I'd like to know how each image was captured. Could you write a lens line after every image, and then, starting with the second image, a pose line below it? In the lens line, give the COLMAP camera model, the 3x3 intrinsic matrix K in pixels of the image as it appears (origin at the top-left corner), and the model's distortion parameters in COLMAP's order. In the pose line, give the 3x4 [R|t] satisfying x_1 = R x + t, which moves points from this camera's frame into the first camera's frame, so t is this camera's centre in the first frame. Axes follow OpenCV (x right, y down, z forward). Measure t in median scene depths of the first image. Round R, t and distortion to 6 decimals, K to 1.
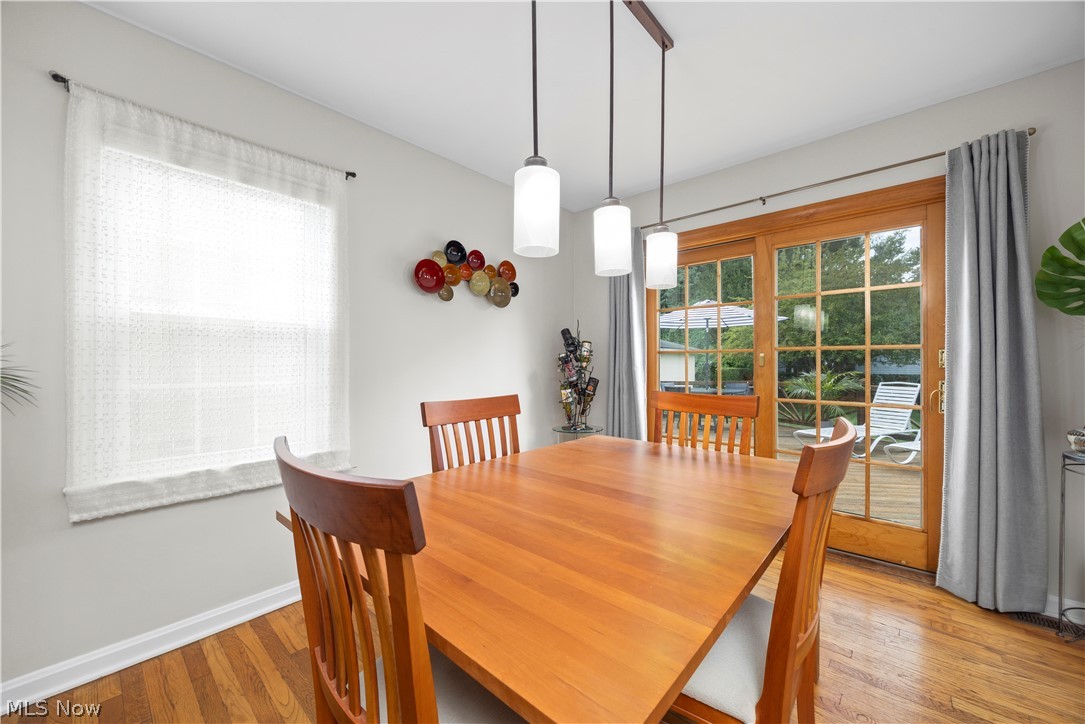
lens RADIAL K [[408.3, 0, 542.5], [0, 408.3, 362.0], [0, 0, 1]] dist [-0.029642, 0.000019]
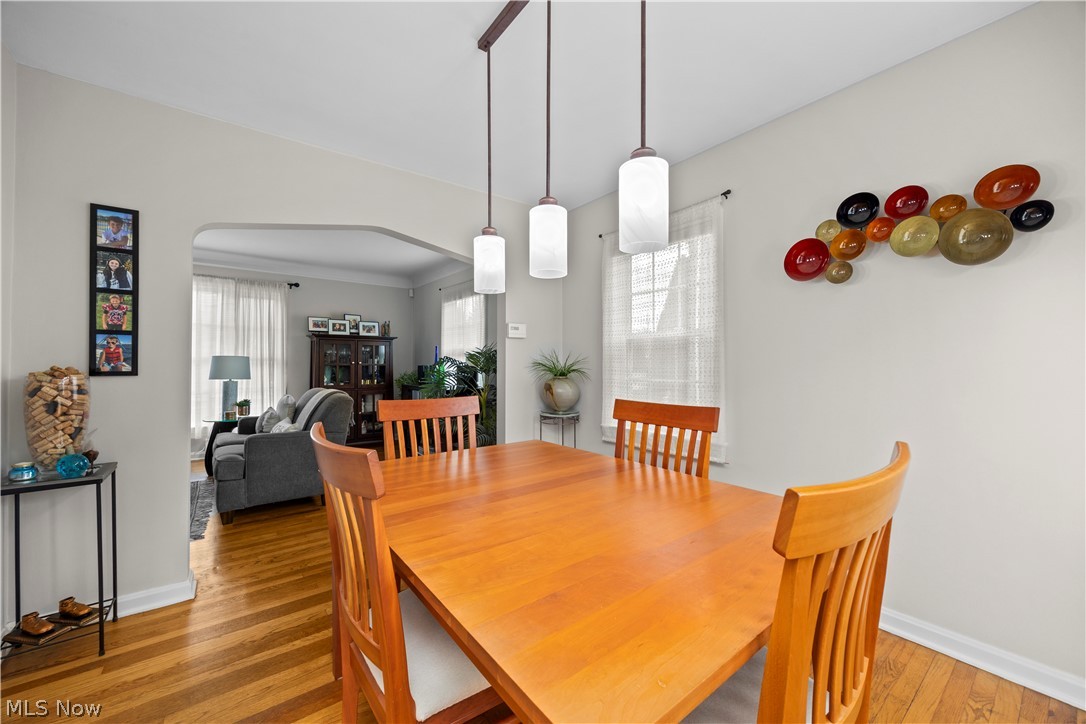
lens RADIAL K [[408.6, 0, 543.0], [0, 408.6, 362.0], [0, 0, 1]] dist [-0.029642, 0.000019]
pose [[-0.190544, -0.003708, -0.981672, 0.590553], [0.008869, 0.999946, -0.005499, -0.006166], [0.981639, -0.009755, -0.190500, 0.613605]]
